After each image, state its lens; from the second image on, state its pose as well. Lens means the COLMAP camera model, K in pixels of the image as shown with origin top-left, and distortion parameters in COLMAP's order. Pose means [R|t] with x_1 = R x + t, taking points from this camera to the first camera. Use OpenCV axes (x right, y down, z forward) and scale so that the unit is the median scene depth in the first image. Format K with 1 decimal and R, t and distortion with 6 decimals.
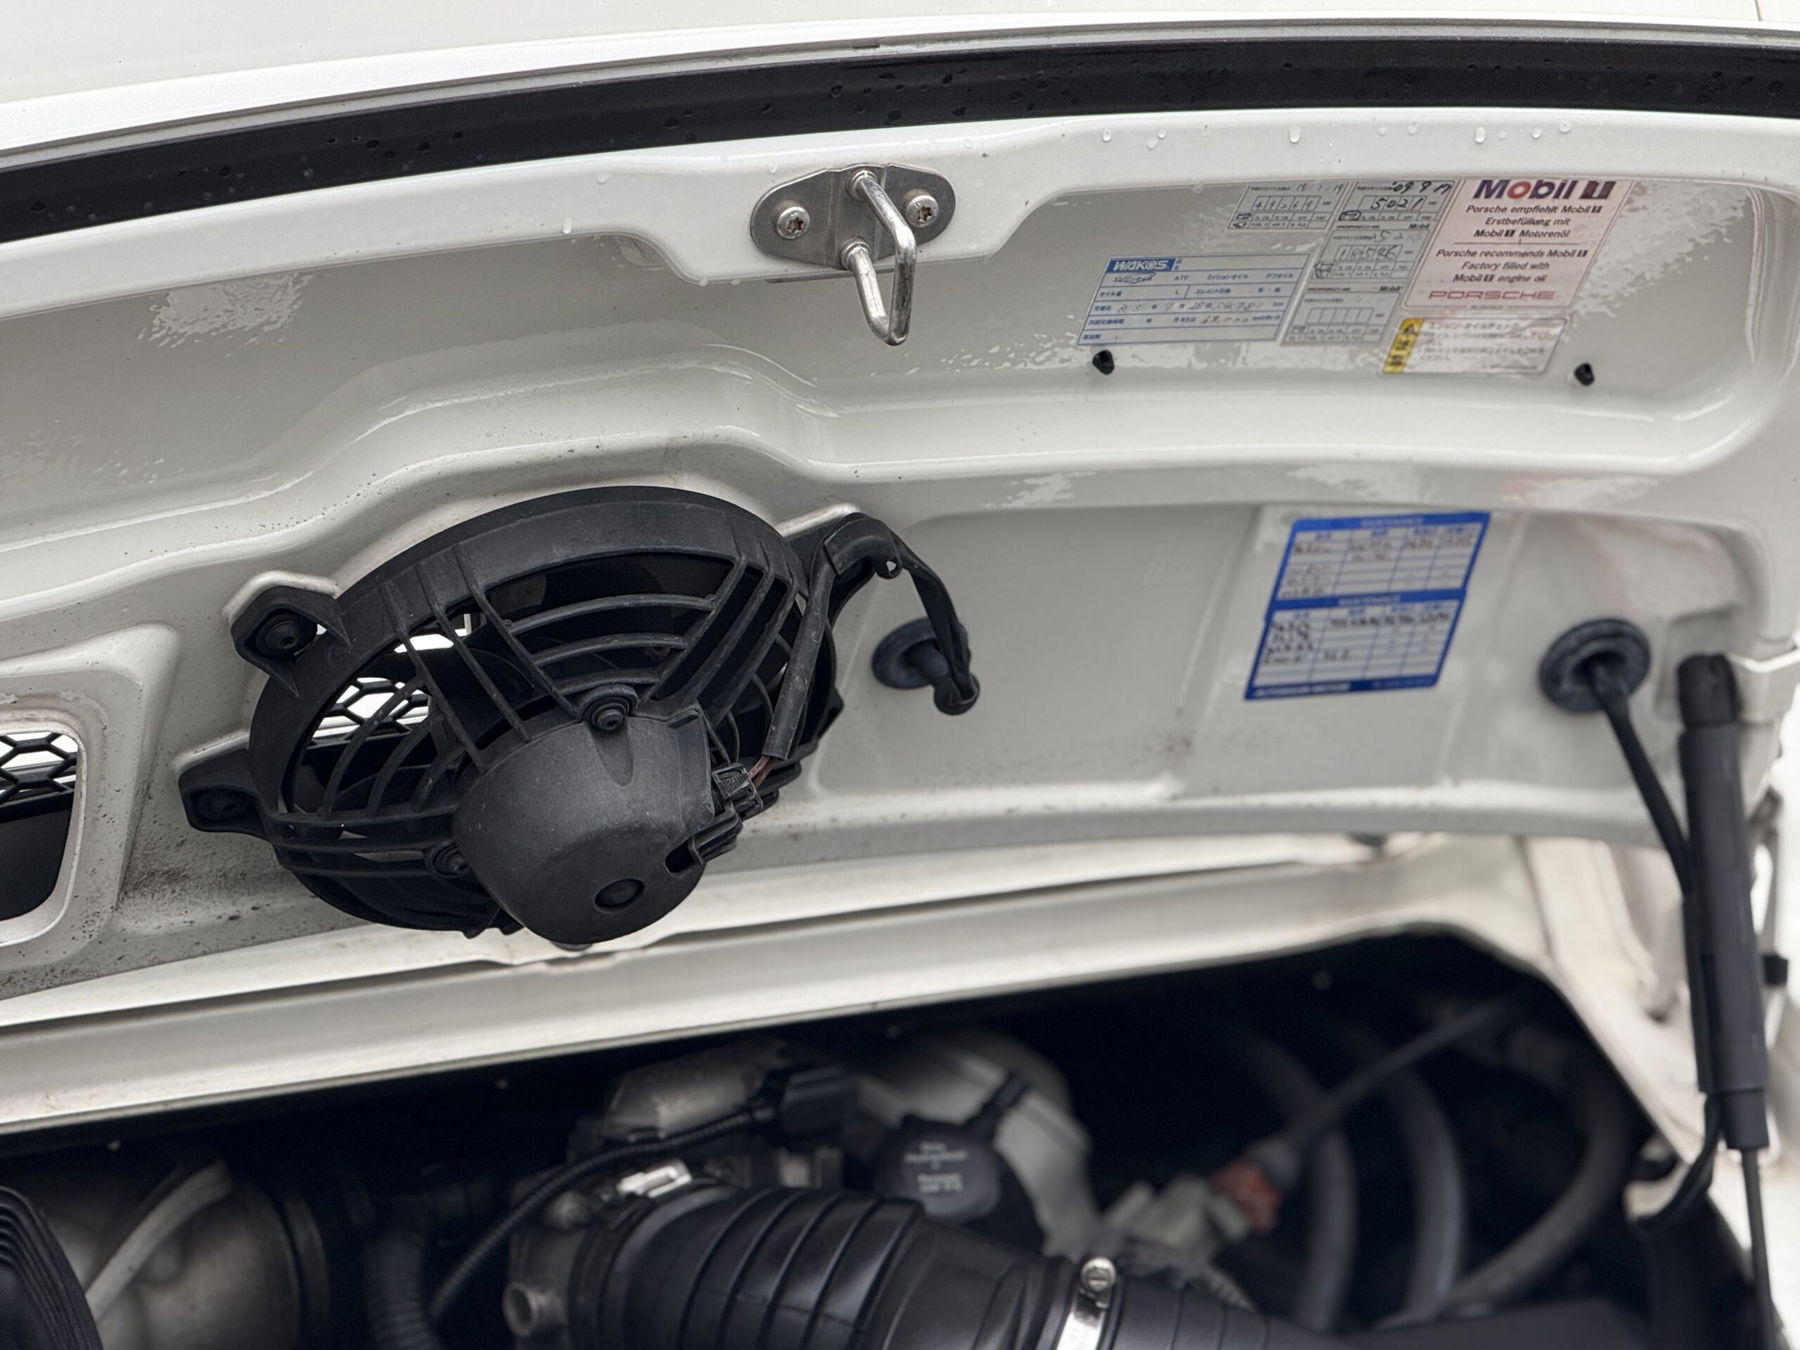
lens RADIAL K [[6271.0, 0, 947.8], [0, 6271.0, 675.0], [0, 0, 1]] dist [0.280214, -0.112710]
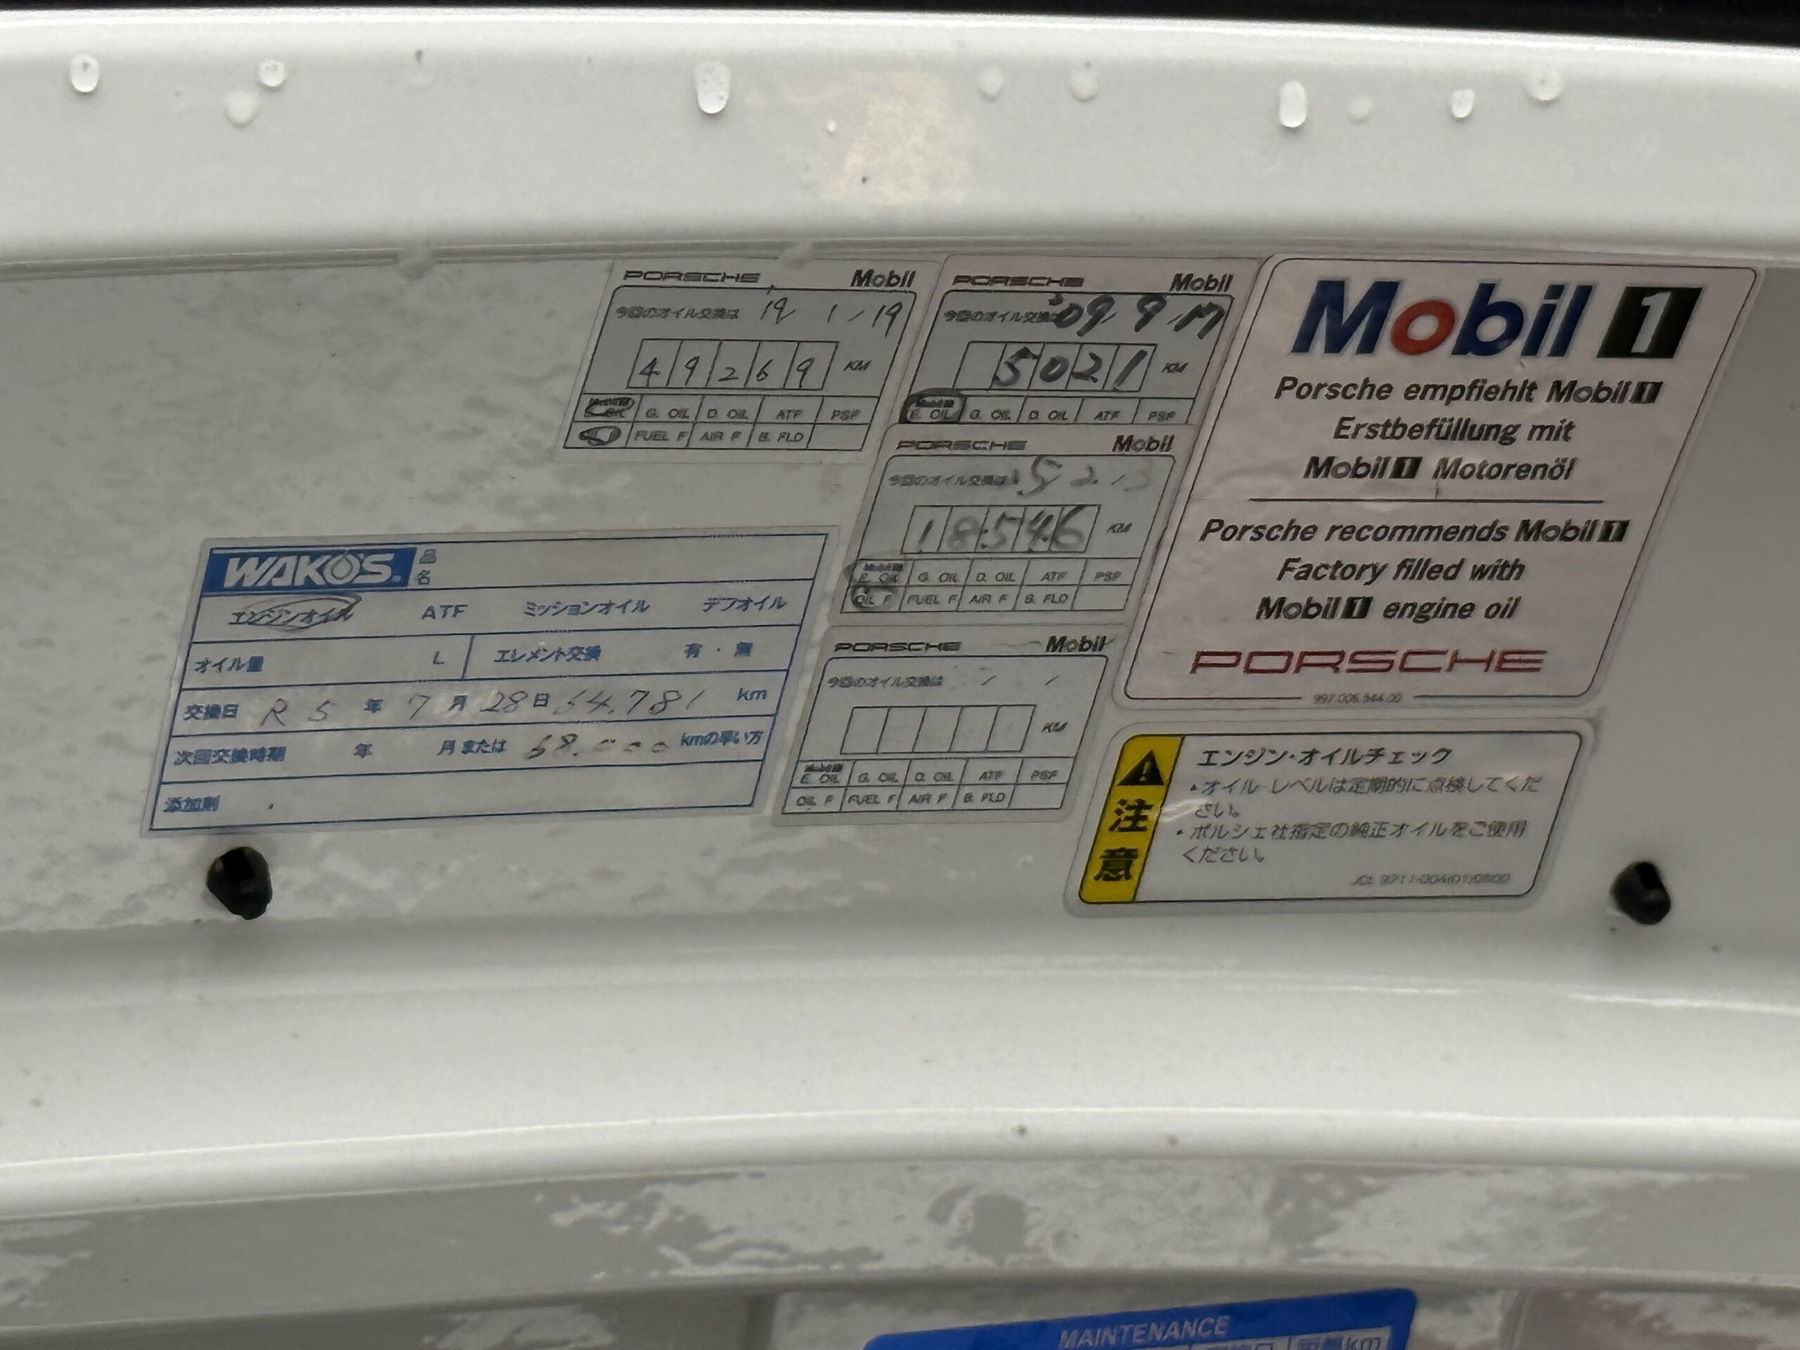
lens RADIAL K [[6335.2, 0, 900.0], [0, 6335.2, 675.0], [0, 0, 1]] dist [0.039965, 0.981345]
pose [[0.998324, -0.056965, 0.010176, 0.057171], [0.057860, 0.985188, -0.161418, -0.003628], [-0.000830, 0.161737, 0.986834, 0.656782]]
